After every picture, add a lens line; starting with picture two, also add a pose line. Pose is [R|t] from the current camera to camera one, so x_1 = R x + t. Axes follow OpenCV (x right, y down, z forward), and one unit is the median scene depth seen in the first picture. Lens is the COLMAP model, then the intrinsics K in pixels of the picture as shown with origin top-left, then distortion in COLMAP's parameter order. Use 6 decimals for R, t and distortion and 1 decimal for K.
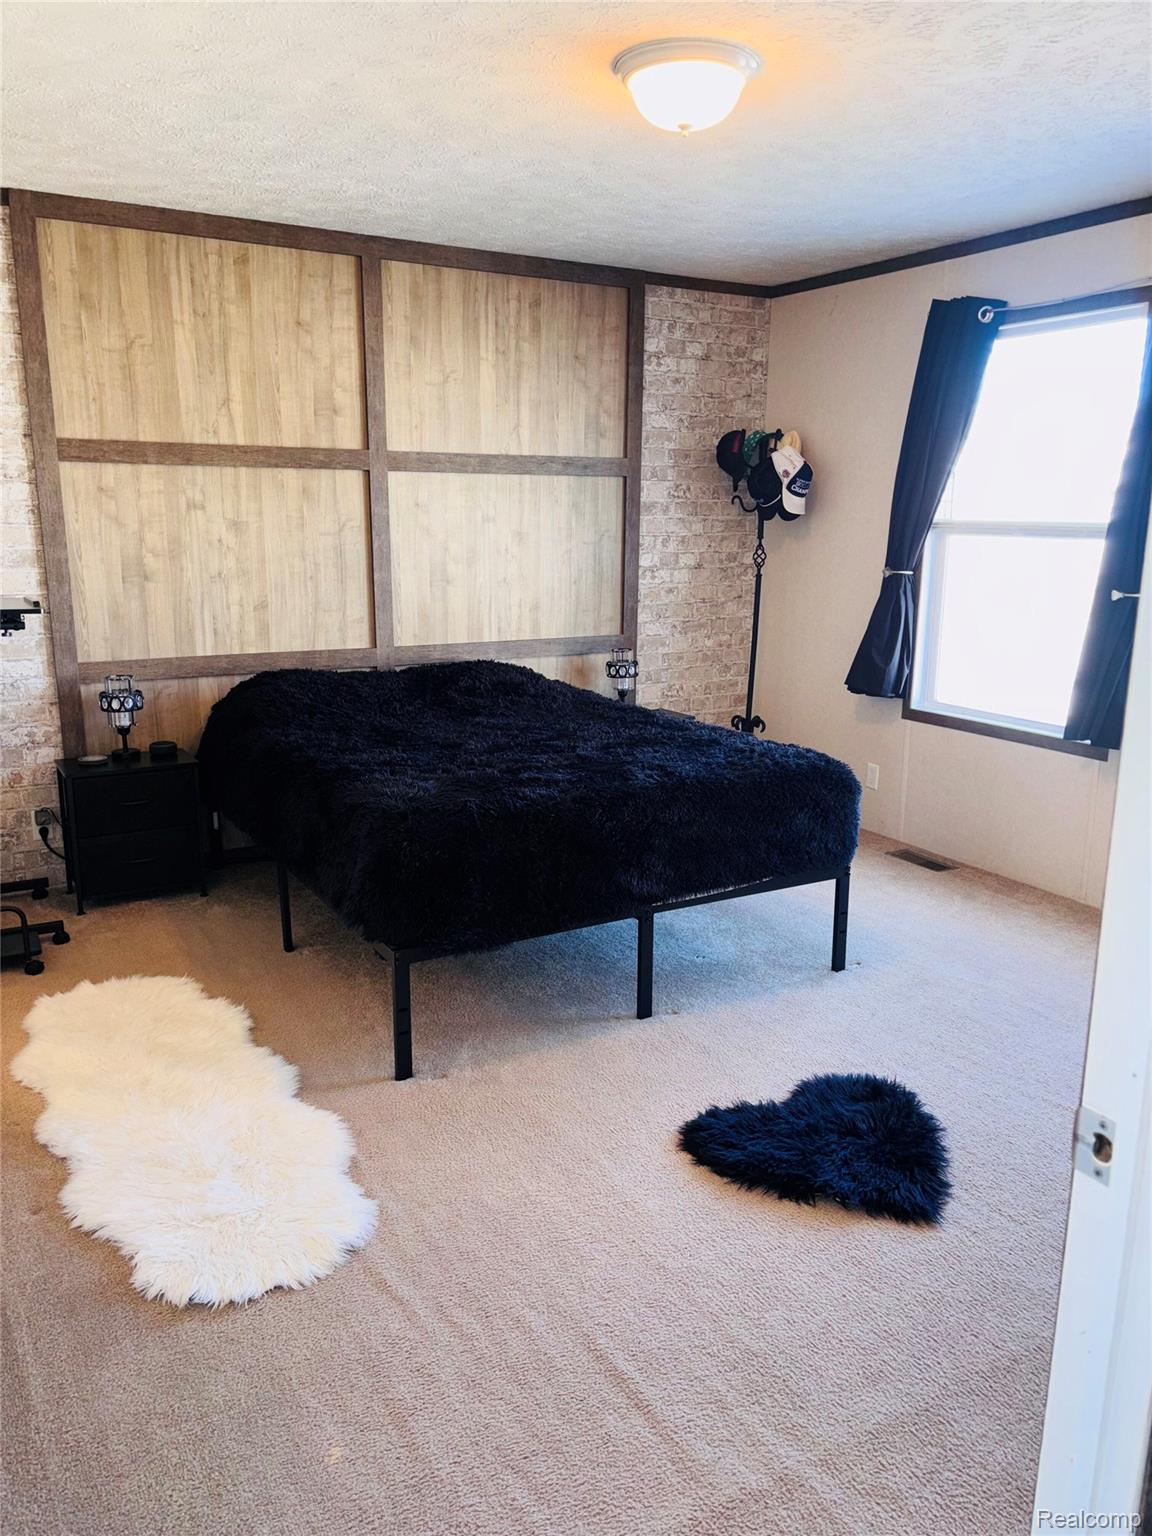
lens RADIAL K [[1149.4, 0, 576.0], [0, 1149.4, 768.0], [0, 0, 1]] dist [0.037864, -0.042194]
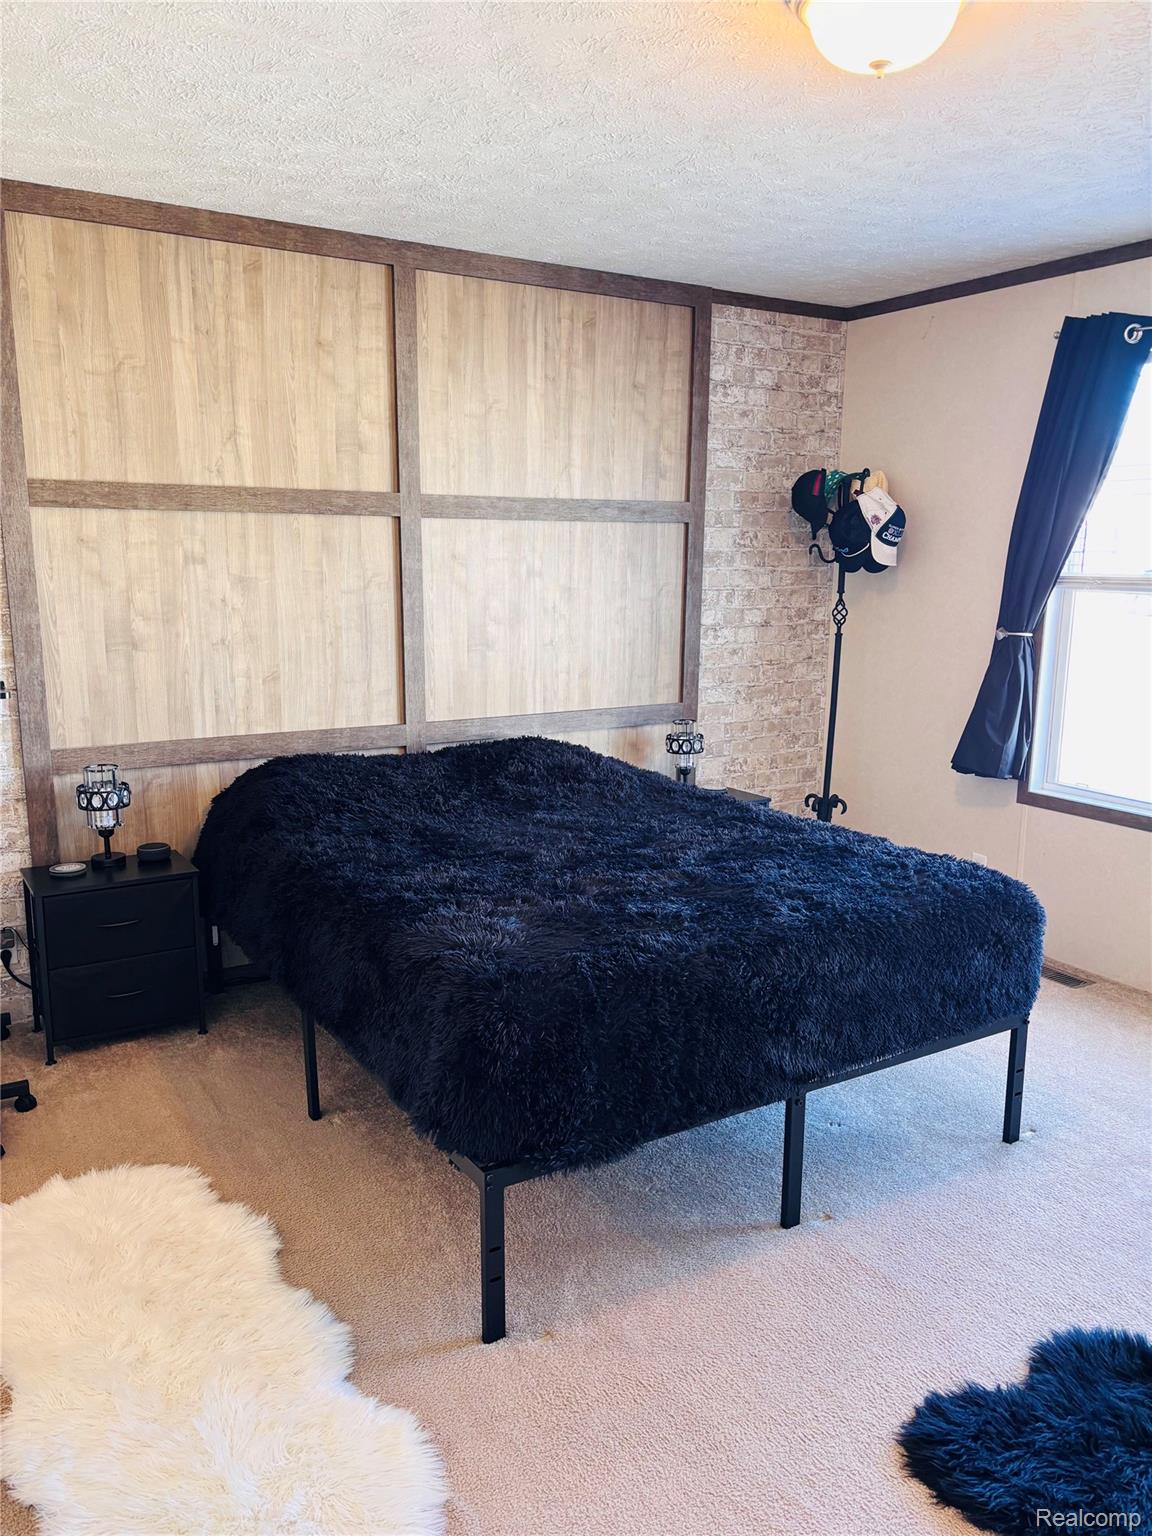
lens RADIAL K [[1164.5, 0, 576.4], [0, 1164.5, 773.7], [0, 0, 1]] dist [0.044688, -0.054570]
pose [[0.999800, -0.004743, 0.019428, -0.070586], [0.005366, 0.999470, -0.032121, -0.043356], [-0.019265, 0.032219, 0.999295, 0.154572]]
